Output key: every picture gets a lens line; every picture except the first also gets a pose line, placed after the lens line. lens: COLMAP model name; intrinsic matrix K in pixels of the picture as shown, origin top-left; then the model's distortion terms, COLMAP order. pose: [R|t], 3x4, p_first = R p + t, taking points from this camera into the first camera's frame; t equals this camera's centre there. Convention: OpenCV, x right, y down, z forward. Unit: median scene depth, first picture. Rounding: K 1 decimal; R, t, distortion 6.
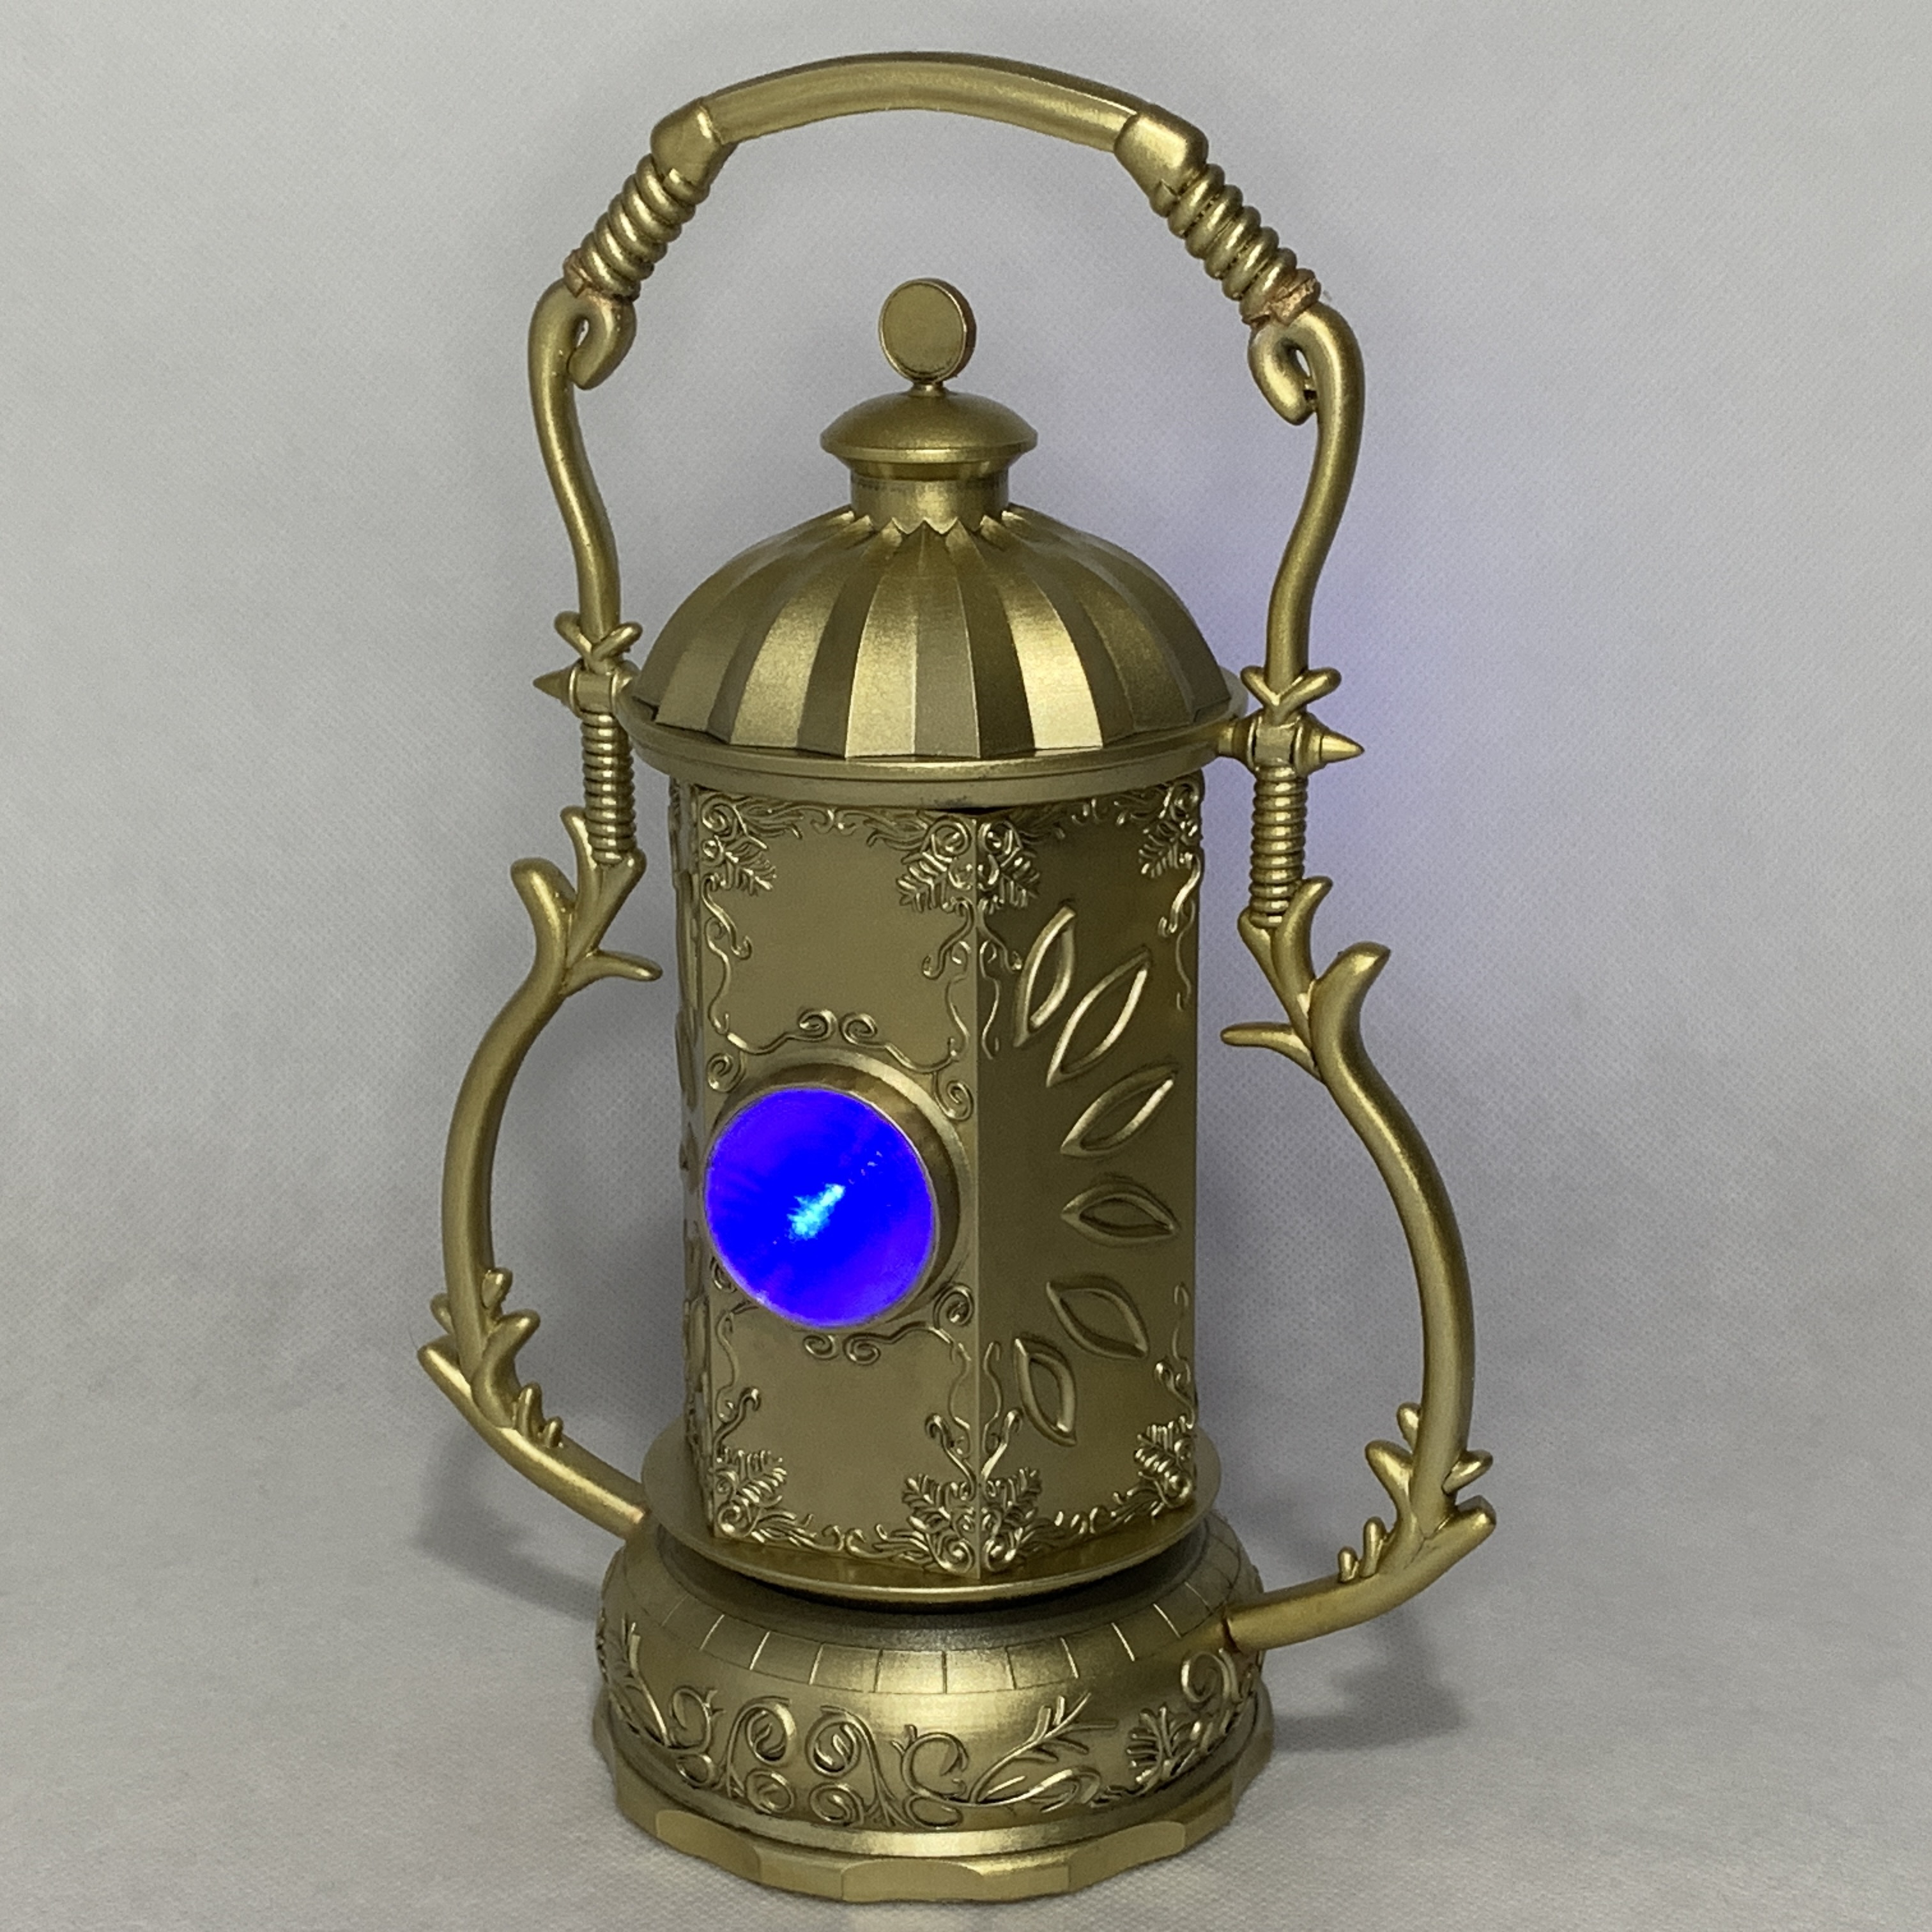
lens RADIAL K [[4056.9, 0, 964.8], [0, 4056.9, 949.3], [0, 0, 1]] dist [0.135224, 0.000000]
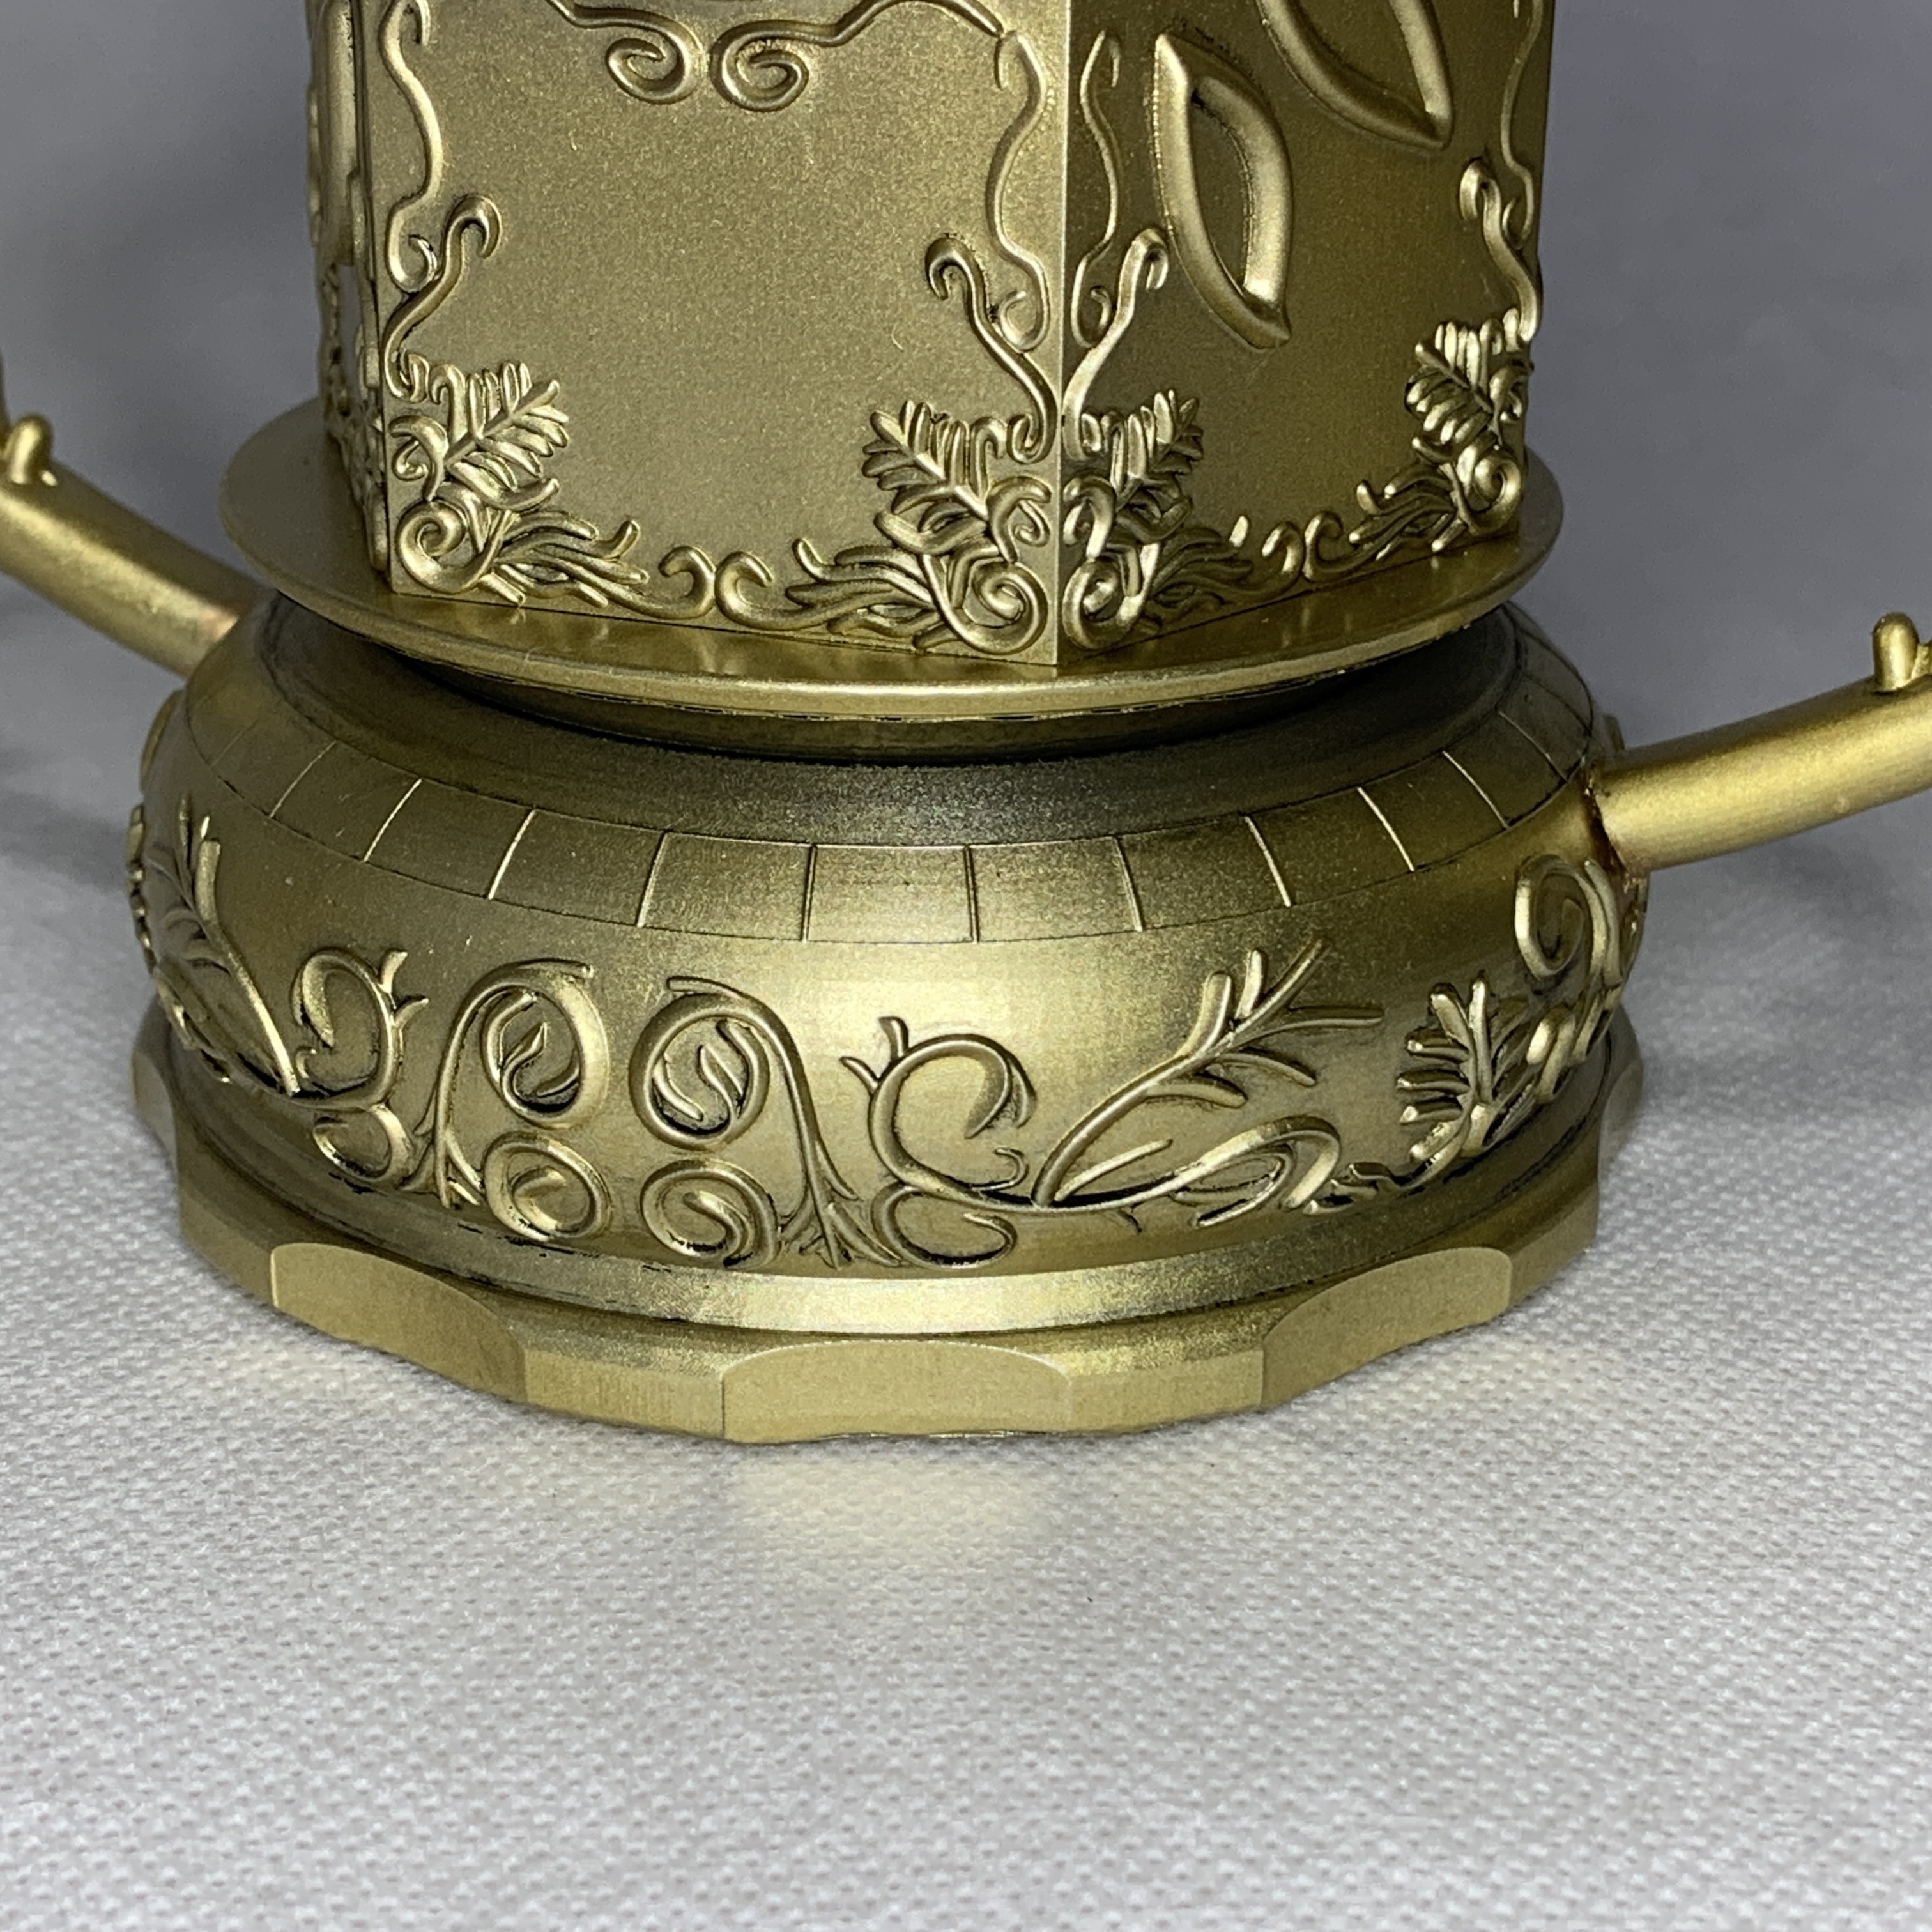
lens RADIAL K [[4056.9, 0, 1004.3], [0, 4056.9, 1049.0], [0, 0, 1]] dist [0.135224, 0.000000]
pose [[0.996779, -0.012097, 0.079275, -0.034009], [0.001726, 0.991564, 0.129603, 0.140527], [-0.080174, -0.129049, 0.988392, 0.597838]]
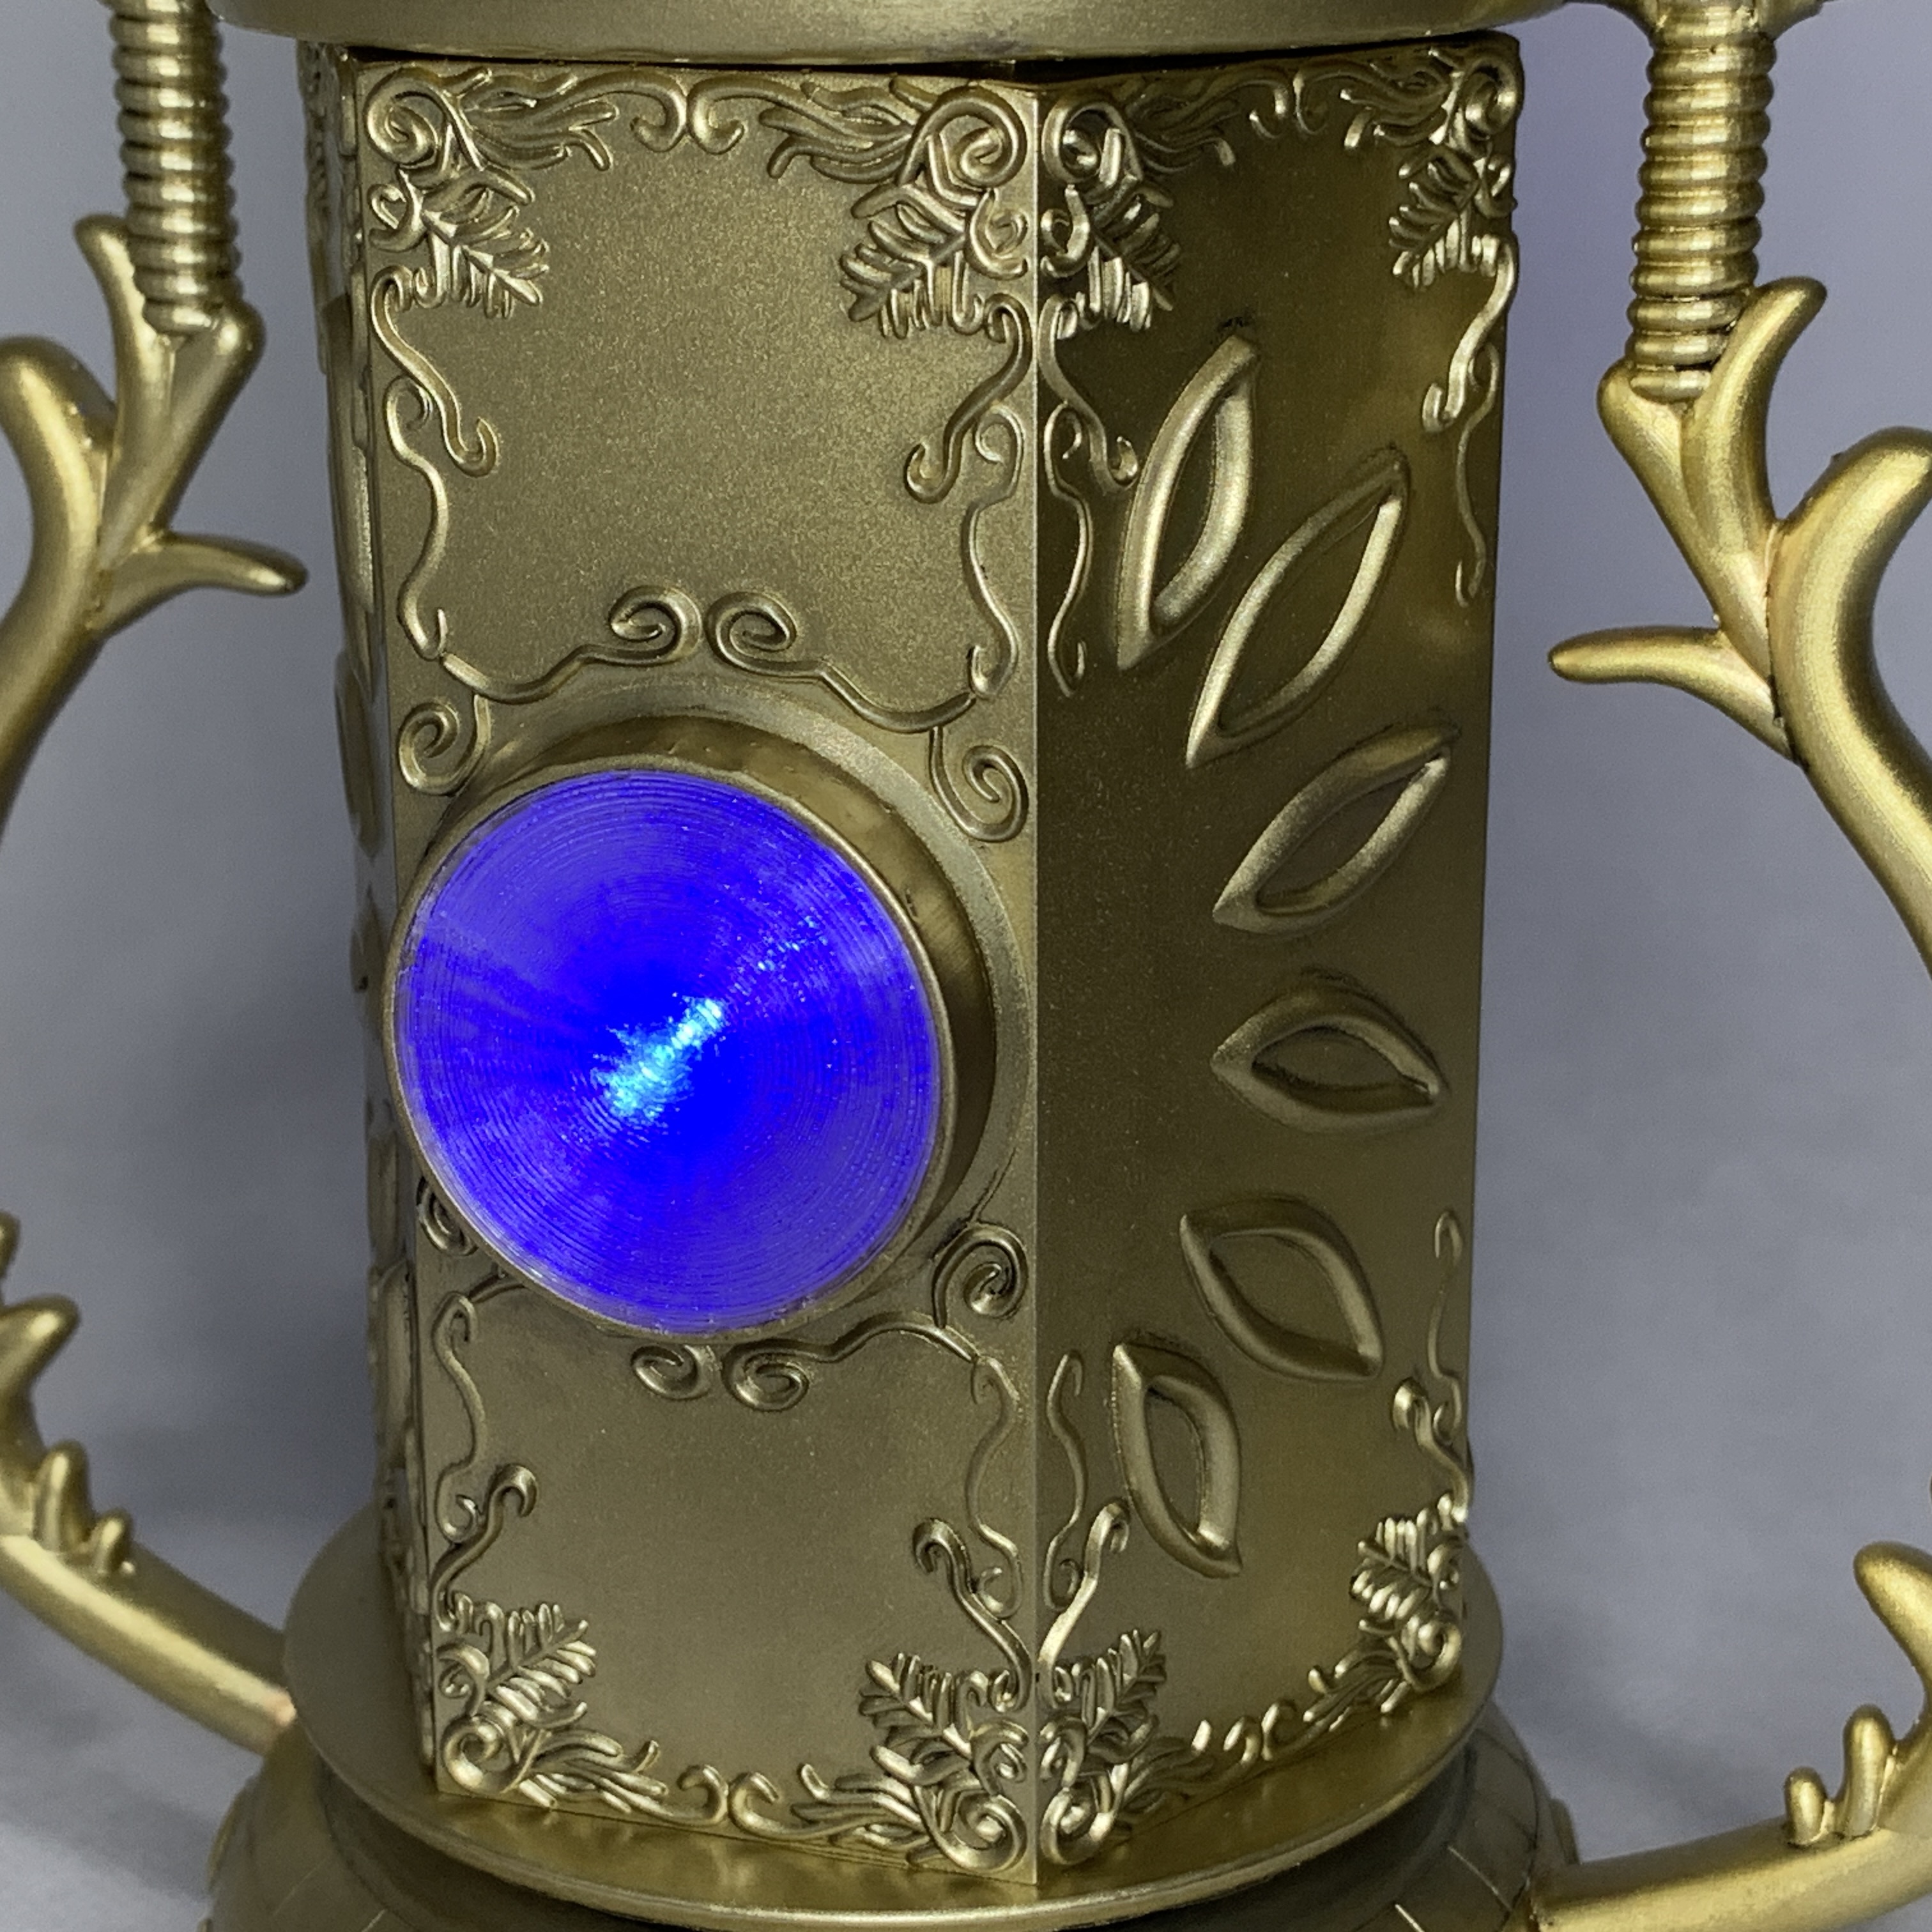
lens RADIAL K [[4056.9, 0, 1023.1], [0, 4056.9, 974.4], [0, 0, 1]] dist [0.135224, 0.000000]
pose [[0.997264, -0.016992, 0.071938, -0.028367], [0.015576, 0.999675, 0.020195, 0.046147], [-0.072257, -0.019020, 0.997205, 0.556391]]
